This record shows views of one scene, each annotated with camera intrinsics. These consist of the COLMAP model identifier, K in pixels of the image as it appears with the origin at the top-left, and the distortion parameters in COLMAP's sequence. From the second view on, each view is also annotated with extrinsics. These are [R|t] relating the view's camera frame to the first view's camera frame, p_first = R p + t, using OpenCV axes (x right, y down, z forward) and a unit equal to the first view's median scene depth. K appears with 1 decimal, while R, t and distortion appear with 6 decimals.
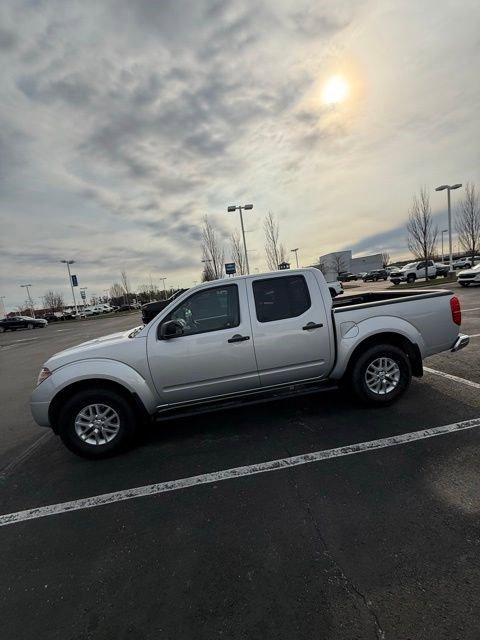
lens RADIAL K [[253.5, 0, 240.5], [0, 253.5, 311.1], [0, 0, 1]] dist [-0.001864, -0.000204]
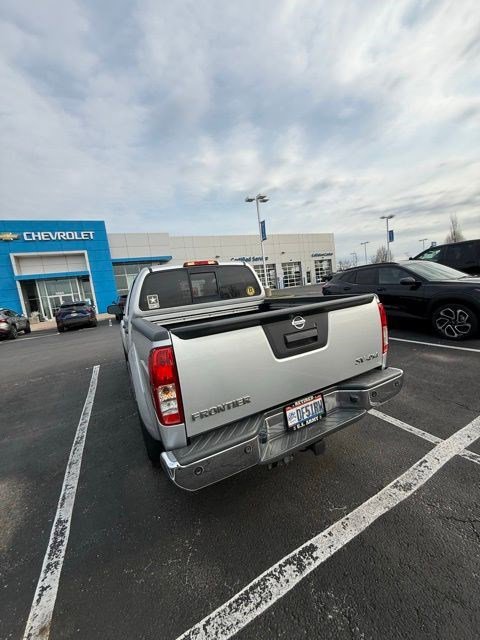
lens RADIAL K [[251.8, 0, 241.5], [0, 251.8, 319.8], [0, 0, 1]] dist [-0.000852, -0.000073]
pose [[0.356191, 0.202675, -0.912168, 1.301508], [0.003820, 0.975870, 0.218320, -0.191147], [0.934405, -0.081248, 0.346822, 1.060229]]
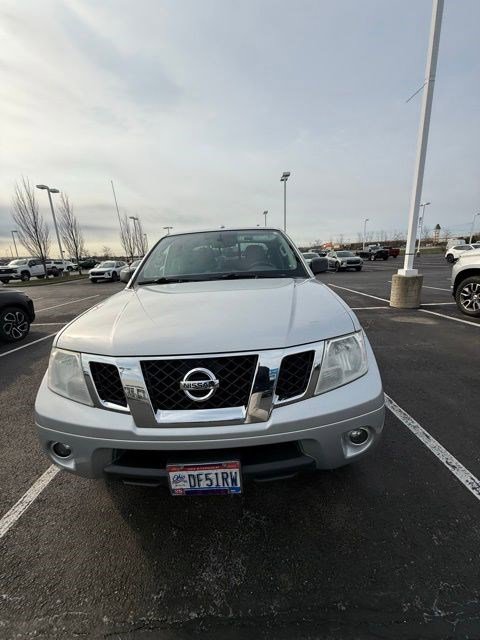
lens RADIAL K [[256.4, 0, 238.8], [0, 256.4, 311.2], [0, 0, 1]] dist [-0.000337, -0.000517]
pose [[0.131481, -0.091204, 0.987114, -1.158565], [0.115716, 0.990364, 0.076091, 0.115203], [-0.984542, 0.104220, 0.140768, 1.024361]]
